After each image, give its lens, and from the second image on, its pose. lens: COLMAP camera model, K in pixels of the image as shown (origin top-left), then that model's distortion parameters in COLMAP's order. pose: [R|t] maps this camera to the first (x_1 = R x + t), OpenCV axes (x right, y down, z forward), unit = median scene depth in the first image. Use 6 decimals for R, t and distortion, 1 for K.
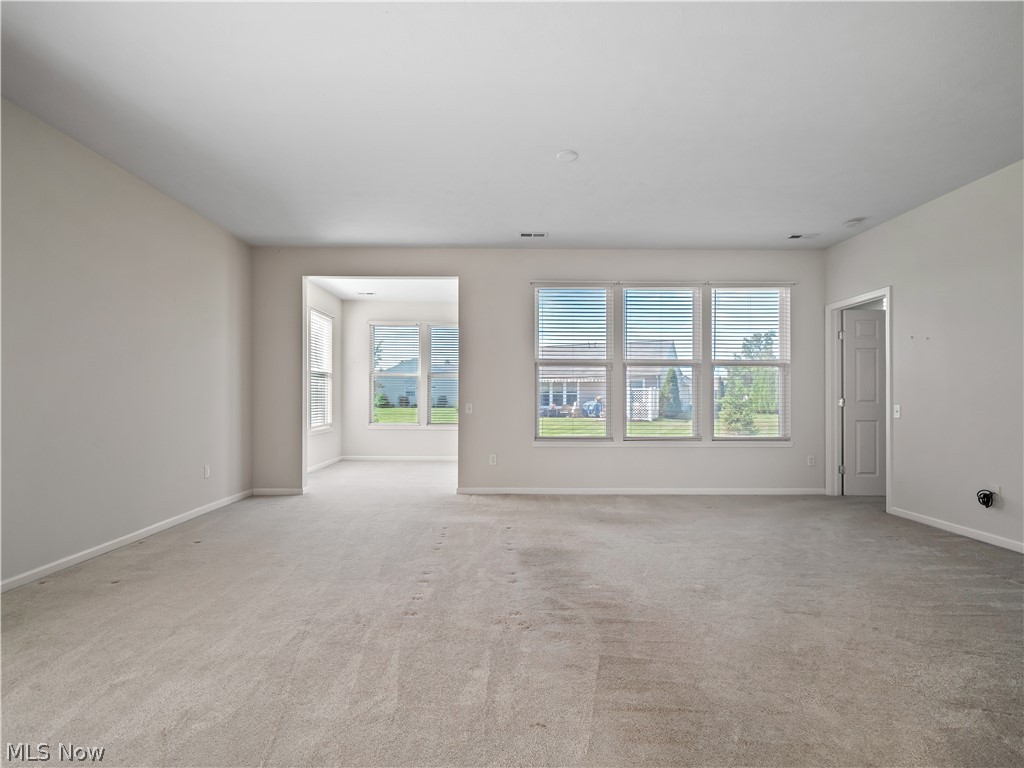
lens RADIAL K [[501.7, 0, 508.7], [0, 501.7, 399.7], [0, 0, 1]] dist [-0.000216, -0.000171]
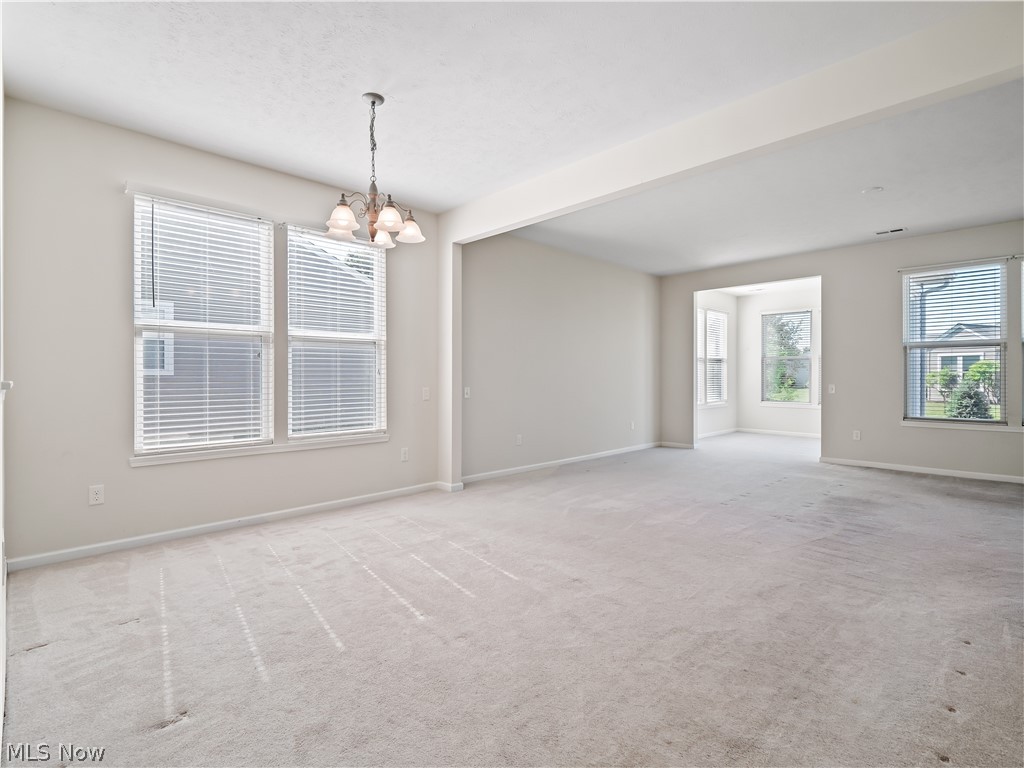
lens RADIAL K [[512.4, 0, 511.0], [0, 512.4, 374.3], [0, 0, 1]] dist [0.000384, -0.000004]
pose [[0.694119, -0.006831, -0.719828, 0.253175], [-0.000934, 0.999946, -0.010391, -0.003110], [0.719860, 0.007885, 0.694075, -0.341164]]
